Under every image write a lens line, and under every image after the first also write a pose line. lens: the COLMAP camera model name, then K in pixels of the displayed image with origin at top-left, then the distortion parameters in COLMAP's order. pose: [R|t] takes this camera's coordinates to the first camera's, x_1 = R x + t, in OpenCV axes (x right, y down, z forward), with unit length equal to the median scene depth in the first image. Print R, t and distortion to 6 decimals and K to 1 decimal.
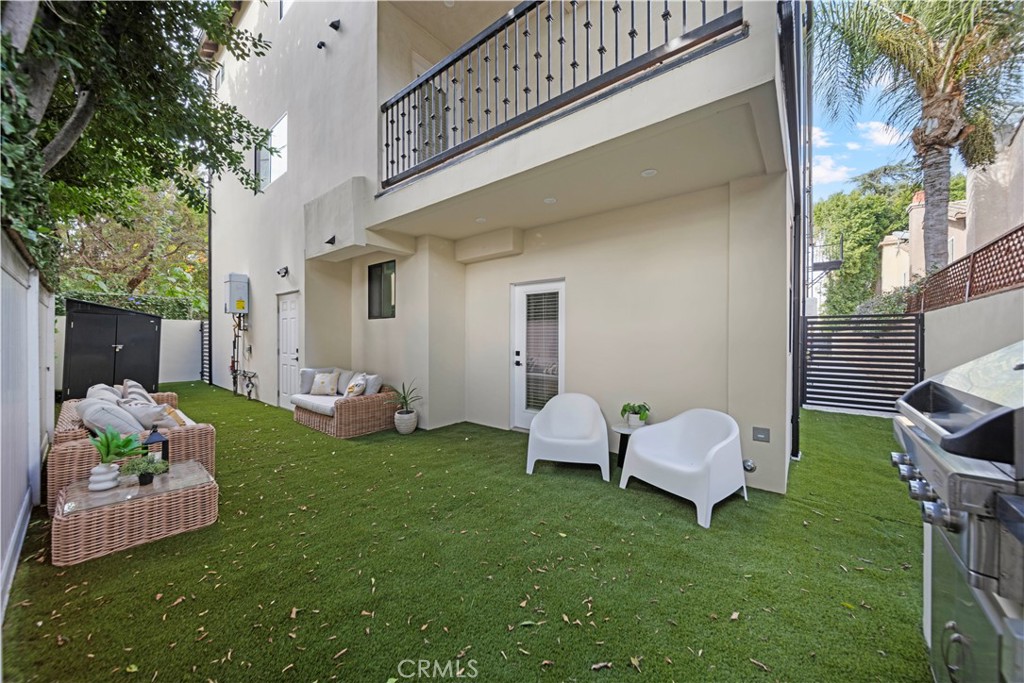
lens RADIAL K [[363.6, 0, 512.0], [0, 363.6, 341.5], [0, 0, 1]] dist [-0.000201, -0.000011]
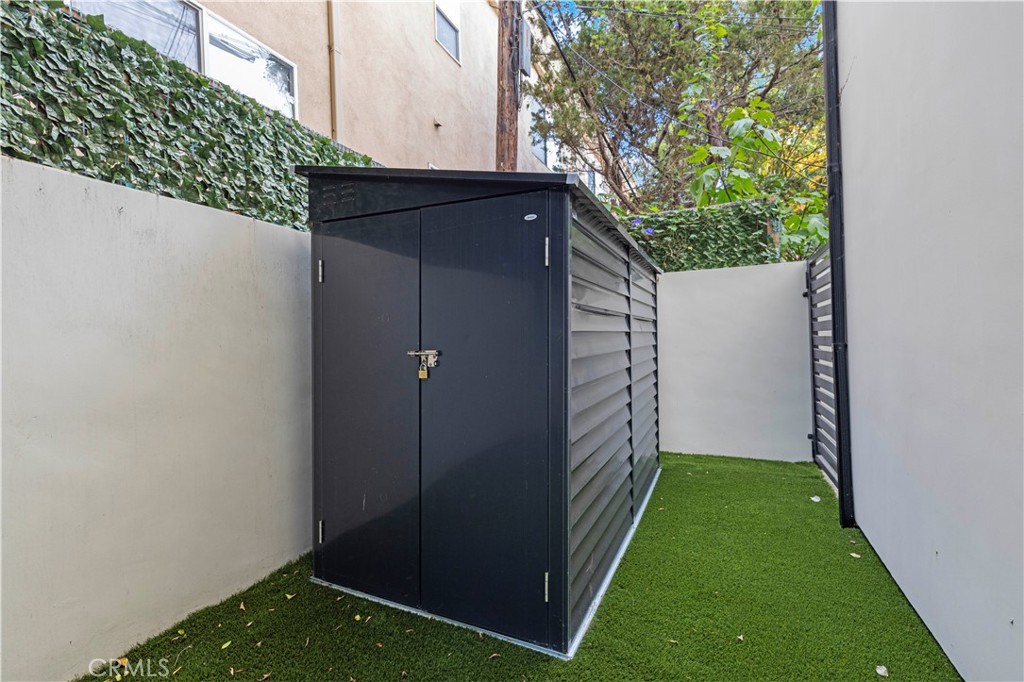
lens RADIAL K [[438.6, 0, 508.4], [0, 438.6, 333.4], [0, 0, 1]] dist [-0.000304, -0.000012]
pose [[0.254082, -0.015300, -0.967062, -0.590653], [0.007041, 0.999878, -0.013969, 0.003395], [0.967157, -0.003260, 0.254159, 0.694226]]
